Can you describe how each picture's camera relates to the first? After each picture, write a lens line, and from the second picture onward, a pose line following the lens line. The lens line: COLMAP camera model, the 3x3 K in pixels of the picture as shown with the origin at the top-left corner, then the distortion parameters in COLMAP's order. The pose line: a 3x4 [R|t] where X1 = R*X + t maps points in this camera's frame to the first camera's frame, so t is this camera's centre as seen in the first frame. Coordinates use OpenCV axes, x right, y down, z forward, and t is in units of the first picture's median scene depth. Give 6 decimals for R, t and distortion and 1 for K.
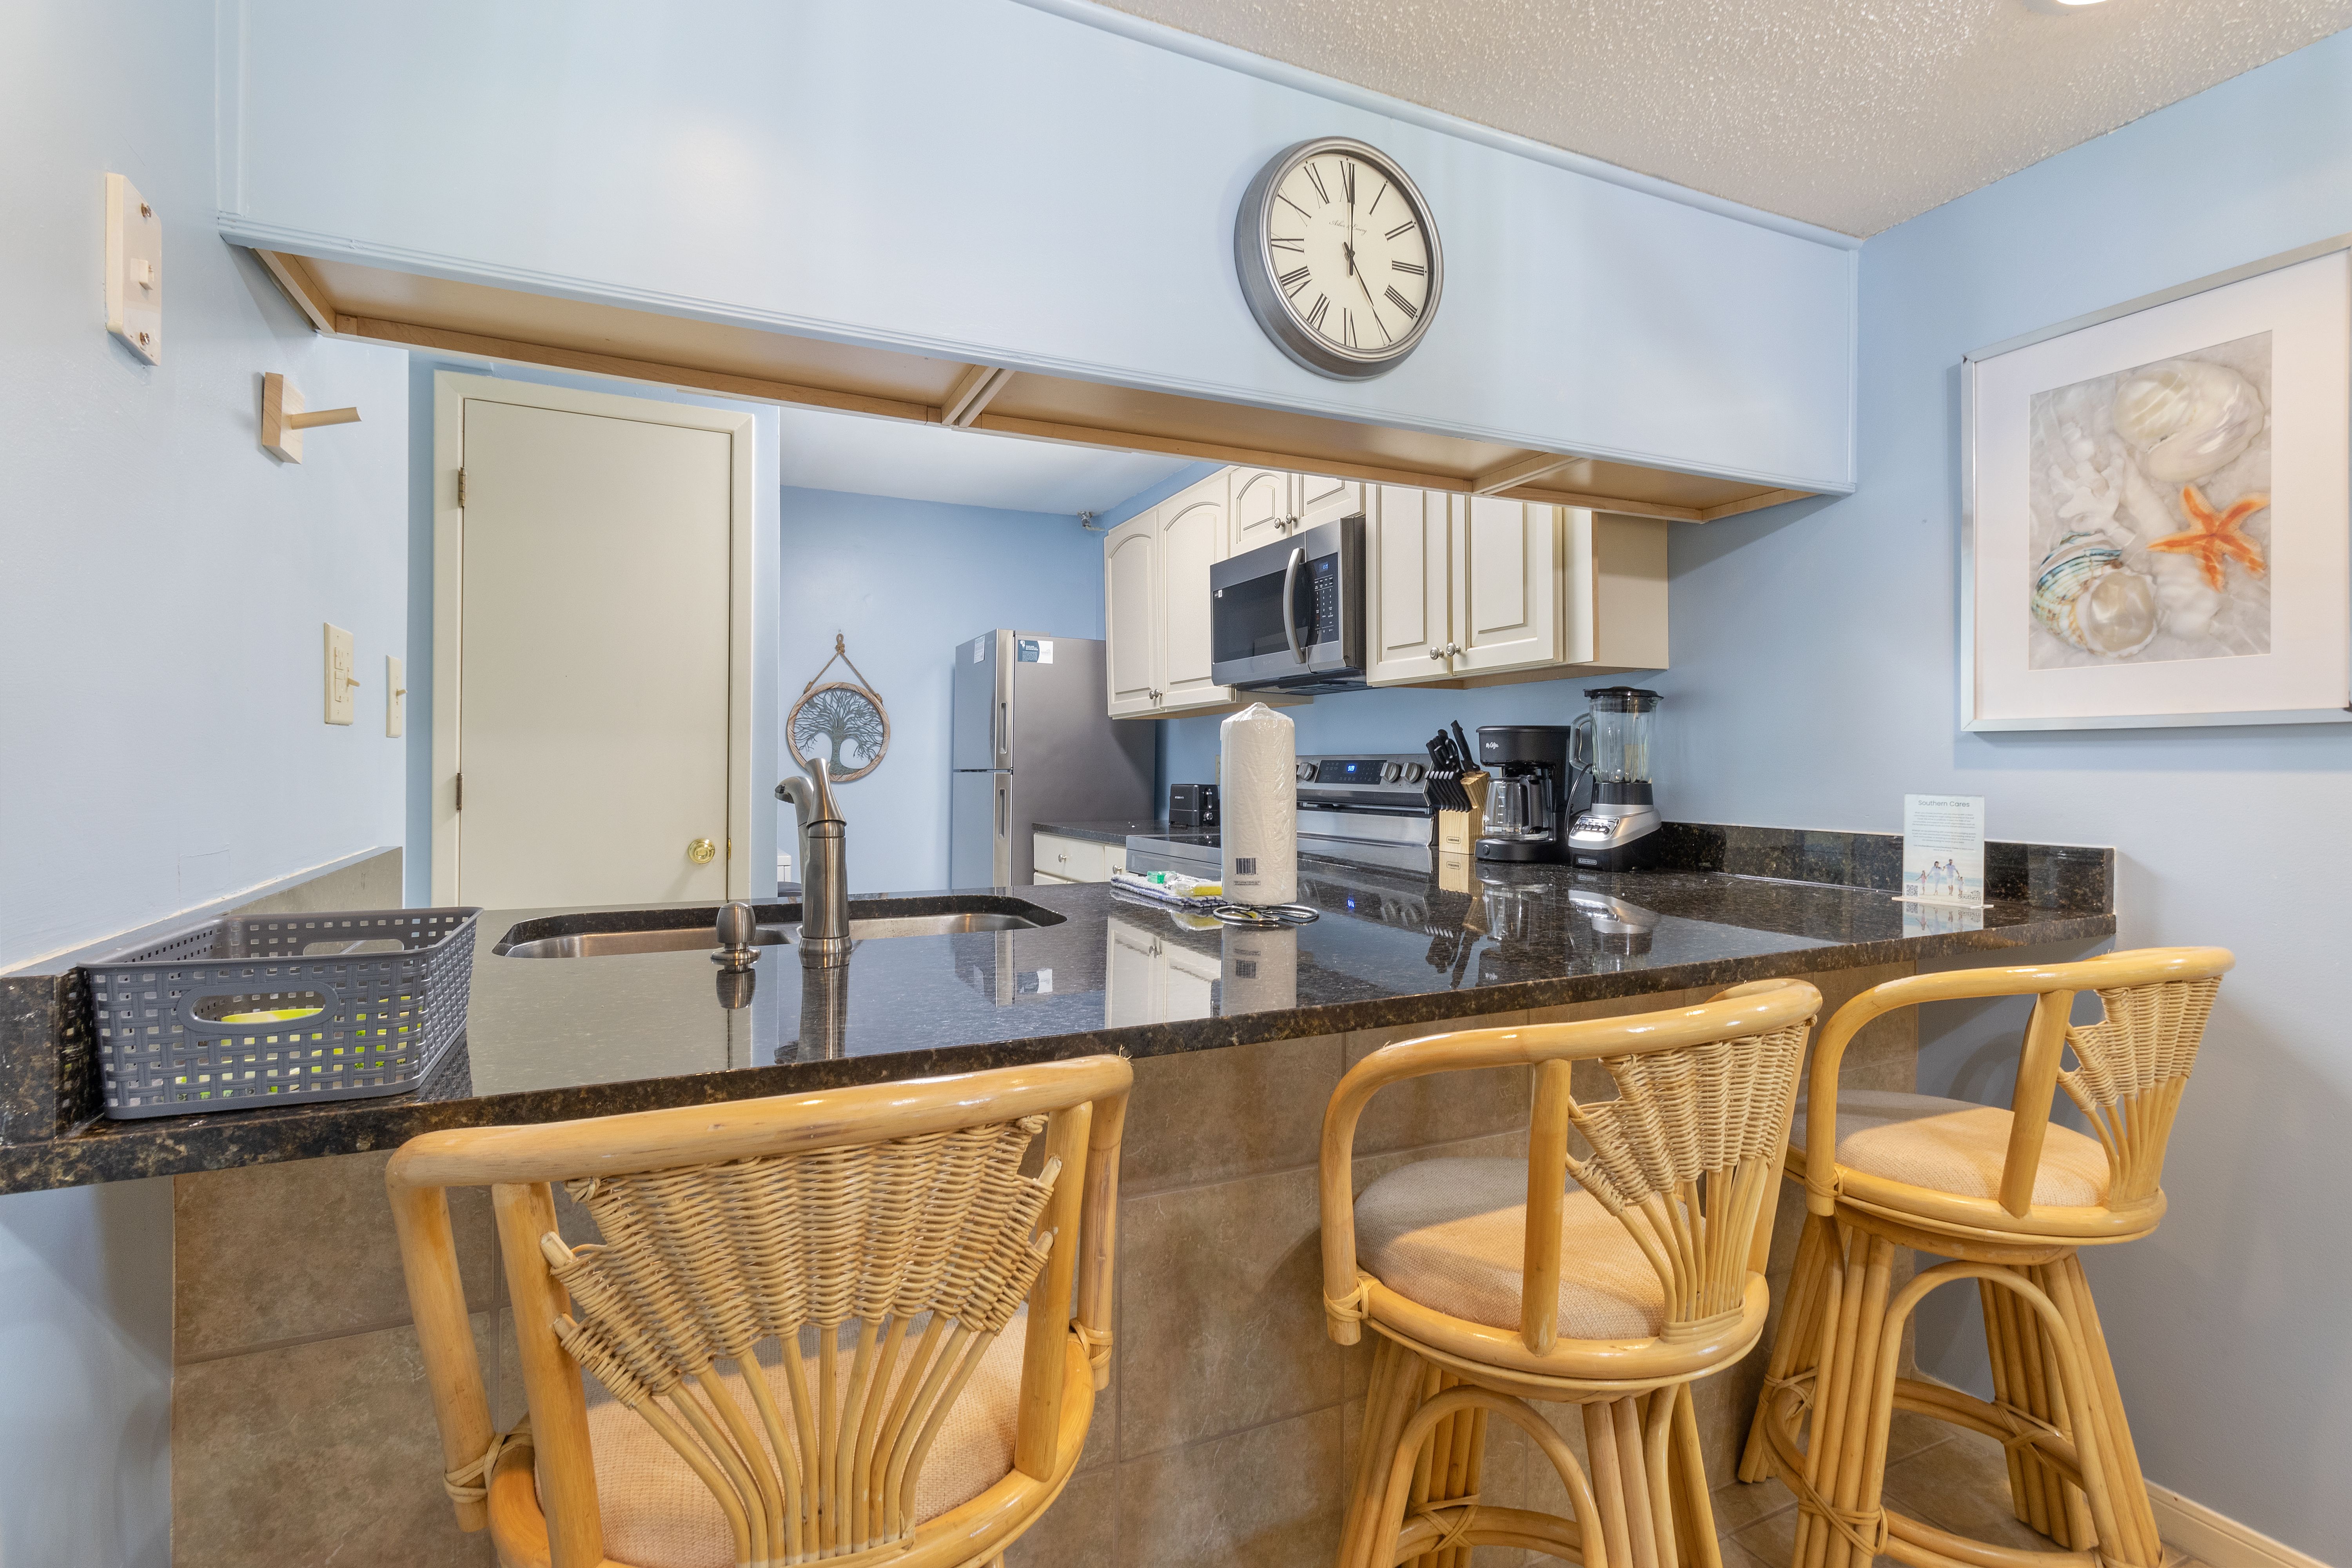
lens RADIAL K [[1108.6, 0, 1172.4], [0, 1108.6, 770.4], [0, 0, 1]] dist [-0.000560, -0.000527]
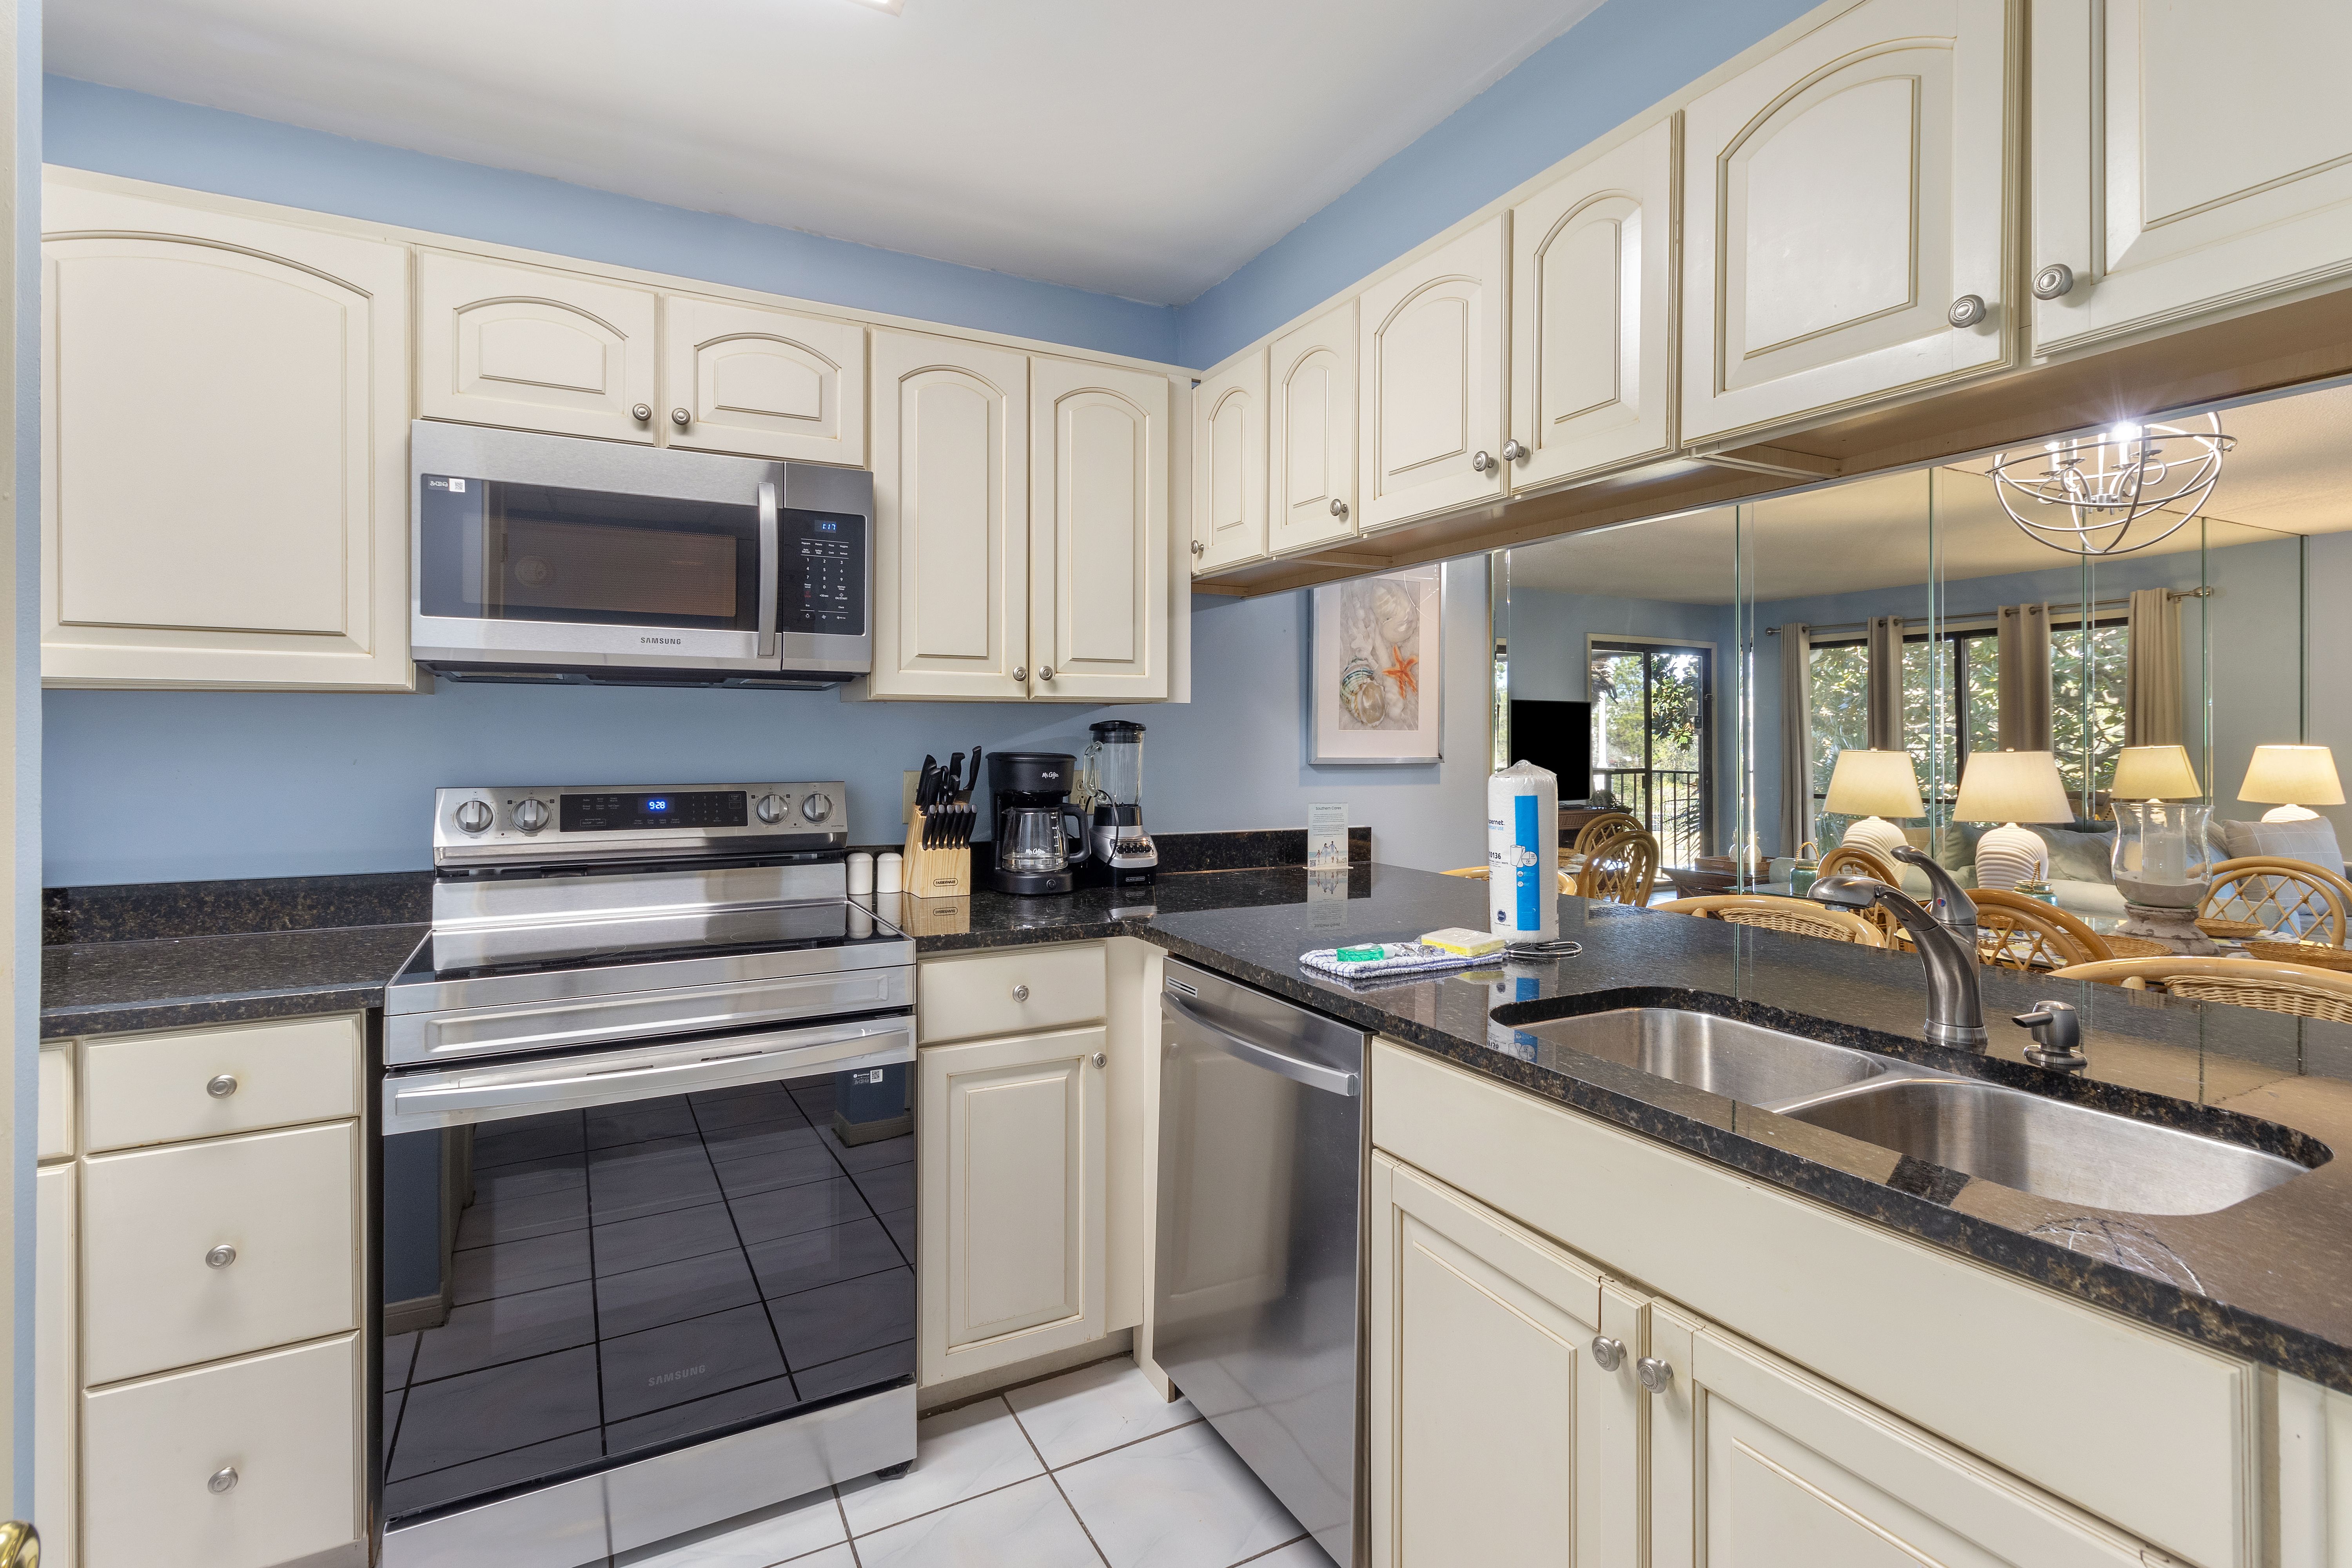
lens RADIAL K [[1087.6, 0, 1175.9], [0, 1087.6, 734.5], [0, 0, 1]] dist [-0.019903, -0.000082]
pose [[-0.056287, 0.001571, 0.998413, -0.568698], [0.000167, 0.999999, -0.001565, -0.048473], [-0.998415, 0.000078, -0.056287, 0.816813]]
